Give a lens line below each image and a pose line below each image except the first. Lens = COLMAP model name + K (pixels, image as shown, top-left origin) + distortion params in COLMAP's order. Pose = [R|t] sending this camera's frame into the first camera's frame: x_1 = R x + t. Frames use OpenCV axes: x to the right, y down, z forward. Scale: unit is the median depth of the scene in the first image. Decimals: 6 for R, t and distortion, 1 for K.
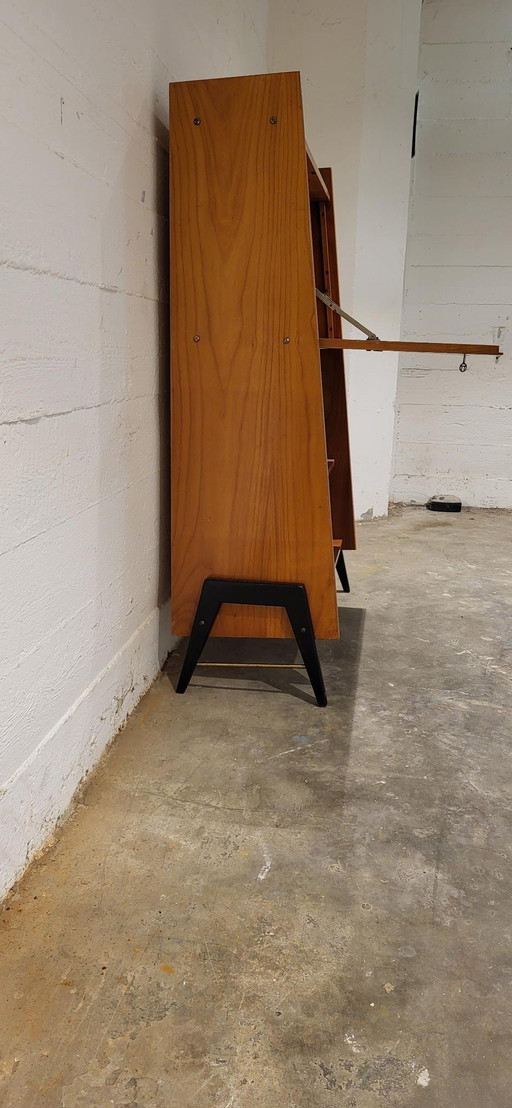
lens RADIAL K [[843.2, 0, 256.0], [0, 843.2, 554.0], [0, 0, 1]] dist [0.069625, -0.076236]
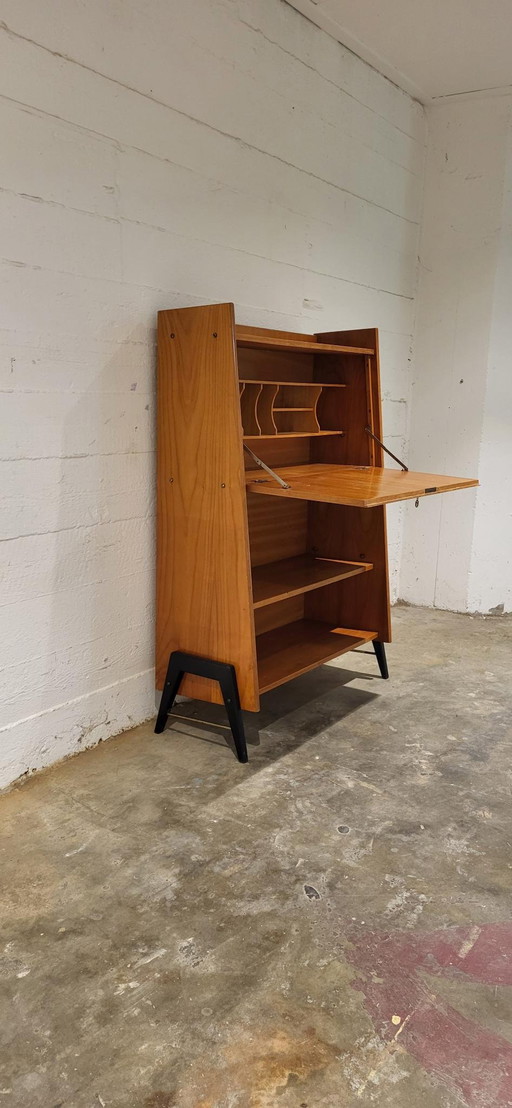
lens RADIAL K [[843.2, 0, 256.0], [0, 843.2, 554.0], [0, 0, 1]] dist [0.069625, -0.076236]
pose [[0.900136, 0.086753, -0.426883, 0.683833], [-0.111332, 0.993238, -0.032907, -0.105252], [0.421142, 0.077146, 0.903708, -0.202537]]
